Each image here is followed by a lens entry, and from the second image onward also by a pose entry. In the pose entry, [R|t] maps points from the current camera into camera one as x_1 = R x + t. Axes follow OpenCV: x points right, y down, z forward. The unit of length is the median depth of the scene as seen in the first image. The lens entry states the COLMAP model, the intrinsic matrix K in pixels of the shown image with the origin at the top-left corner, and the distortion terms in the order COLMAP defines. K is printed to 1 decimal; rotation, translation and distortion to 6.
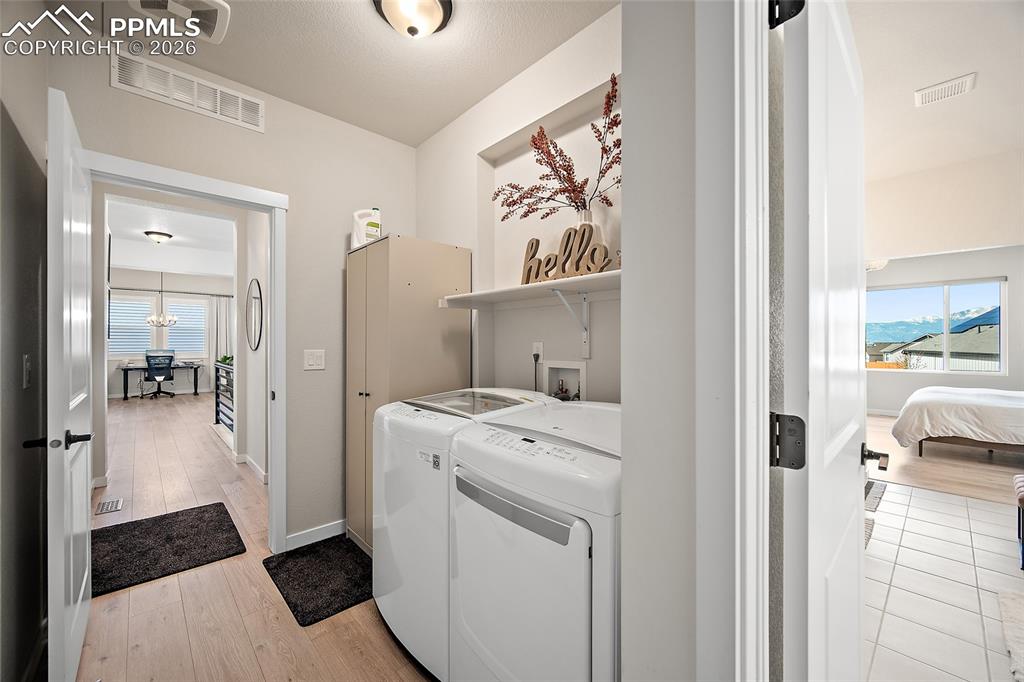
lens RADIAL K [[403.9, 0, 509.8], [0, 403.9, 343.3], [0, 0, 1]] dist [0.000706, 0.000162]
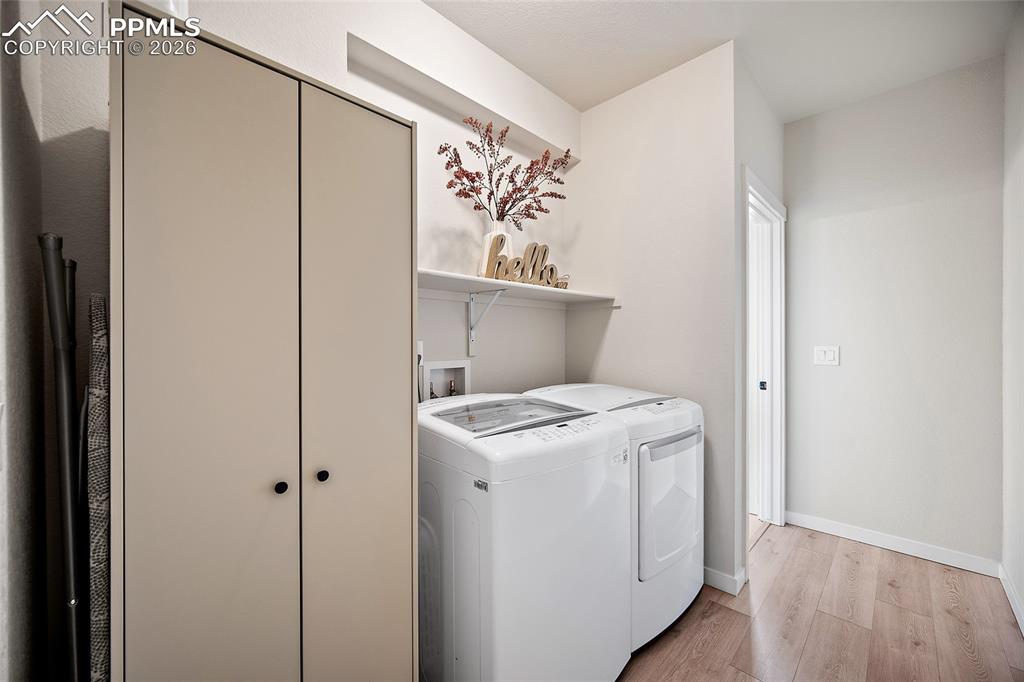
lens RADIAL K [[403.9, 0, 510.0], [0, 403.9, 341.6], [0, 0, 1]] dist [0.000706, 0.000162]
pose [[-0.038189, -0.003843, 0.999263, -0.916620], [-0.002307, 0.999990, 0.003758, -0.004313], [-0.999268, -0.002162, -0.038197, 1.012013]]
